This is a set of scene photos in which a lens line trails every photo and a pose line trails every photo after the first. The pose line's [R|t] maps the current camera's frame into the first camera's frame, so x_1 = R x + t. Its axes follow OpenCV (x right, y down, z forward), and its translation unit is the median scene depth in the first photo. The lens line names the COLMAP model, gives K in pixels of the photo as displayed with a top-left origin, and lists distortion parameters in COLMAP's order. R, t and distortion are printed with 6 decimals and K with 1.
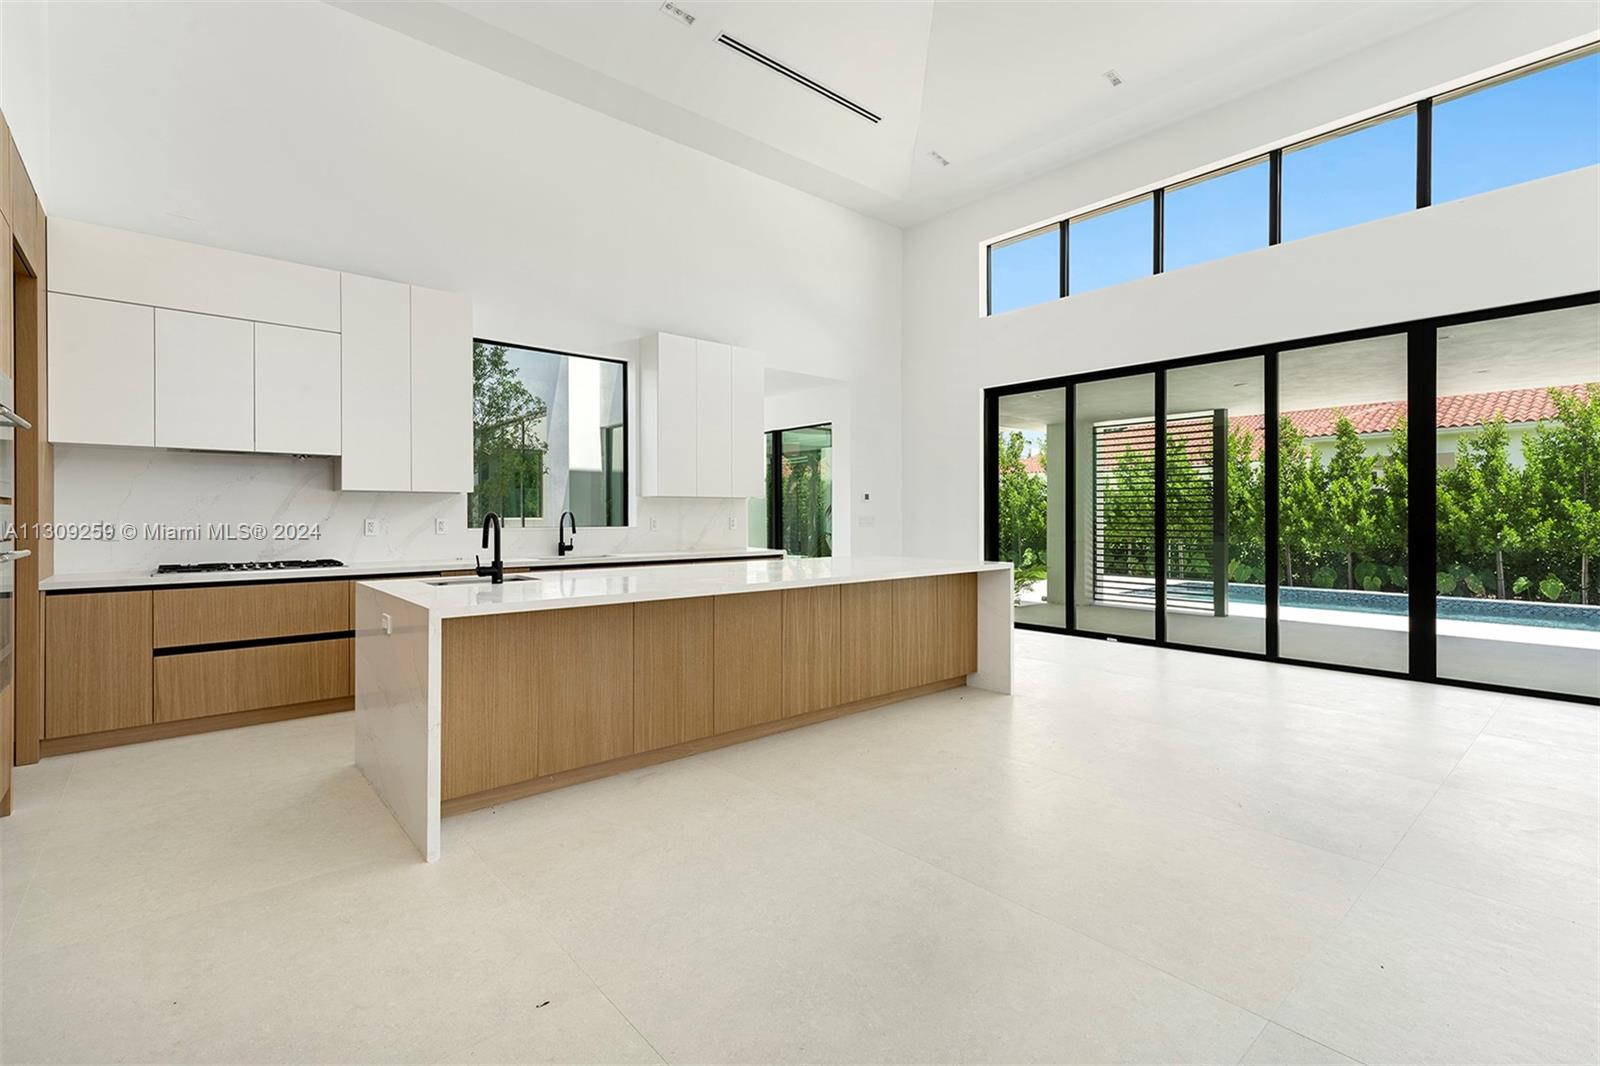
lens RADIAL K [[736.8, 0, 793.6], [0, 736.8, 513.7], [0, 0, 1]] dist [0.001121, 0.000241]
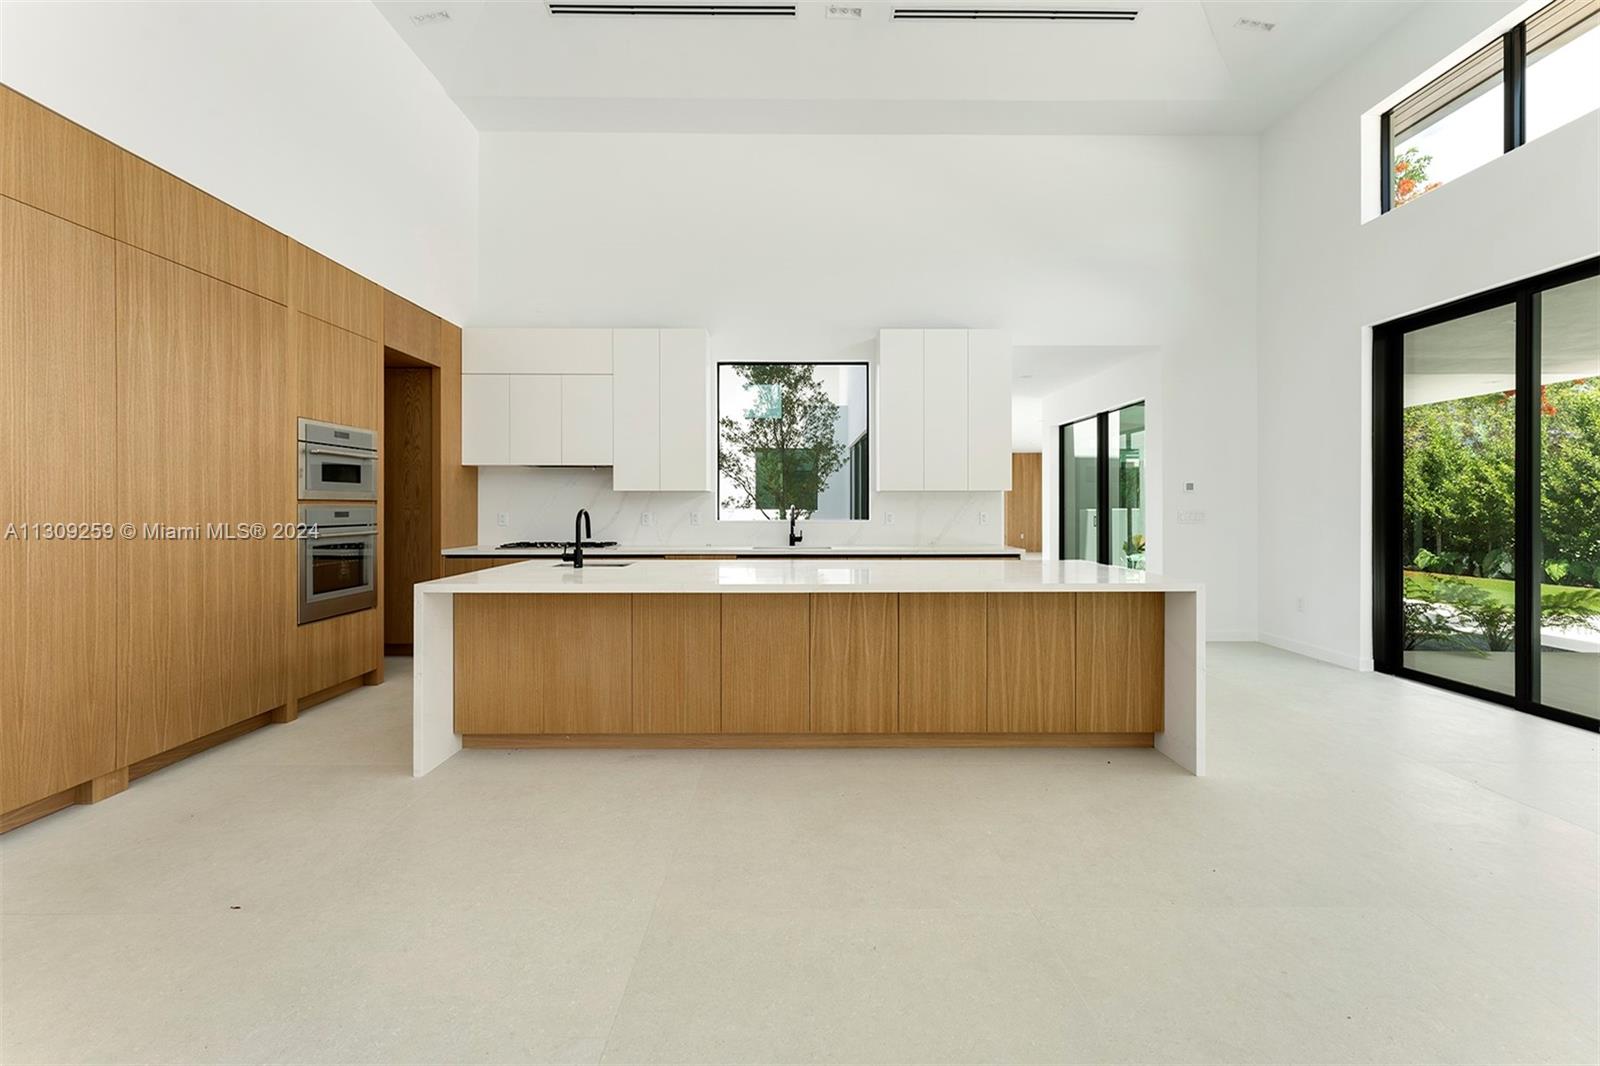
lens RADIAL K [[666.1, 0, 801.9], [0, 666.1, 509.1], [0, 0, 1]] dist [0.001132, 0.000433]
pose [[0.755702, 0.004101, -0.654903, 0.444486], [0.000599, 0.999976, 0.006953, -0.006912], [0.654916, -0.005646, 0.755681, 0.309634]]
